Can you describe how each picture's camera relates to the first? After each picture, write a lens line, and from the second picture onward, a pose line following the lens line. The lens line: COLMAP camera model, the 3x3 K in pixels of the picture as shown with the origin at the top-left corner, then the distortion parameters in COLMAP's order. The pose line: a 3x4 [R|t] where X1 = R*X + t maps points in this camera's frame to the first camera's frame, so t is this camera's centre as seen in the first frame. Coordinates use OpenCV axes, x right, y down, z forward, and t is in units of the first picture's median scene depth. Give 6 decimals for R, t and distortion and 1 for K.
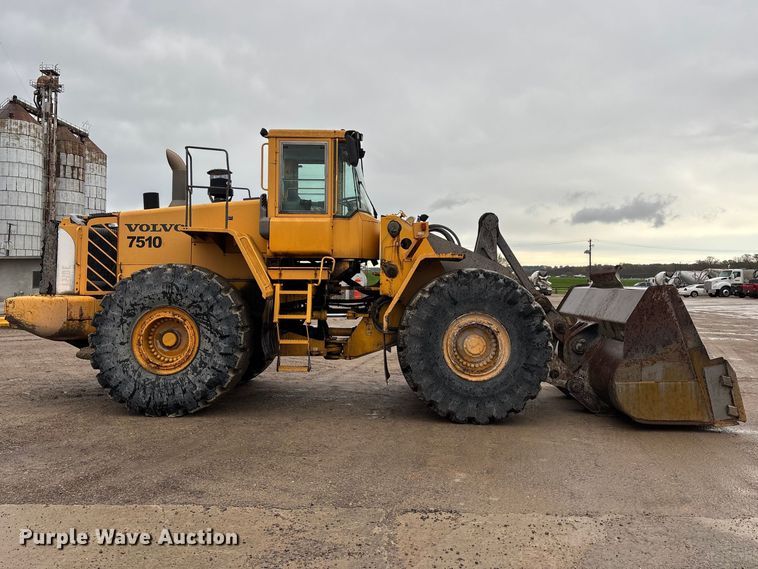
lens RADIAL K [[655.2, 0, 368.7], [0, 655.2, 257.8], [0, 0, 1]] dist [0.113890, -0.129105]
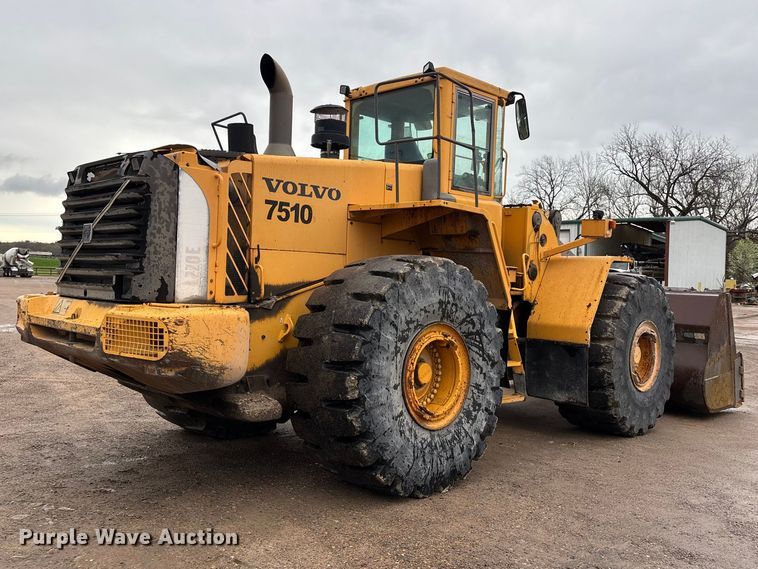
lens RADIAL K [[684.9, 0, 379.0], [0, 684.9, 284.5], [0, 0, 1]] dist [0.129223, -0.005154]
pose [[0.674633, 0.006823, 0.738121, -0.749543], [-0.057515, 0.997403, 0.043348, 0.009375], [-0.735909, -0.071697, 0.673274, 0.535066]]
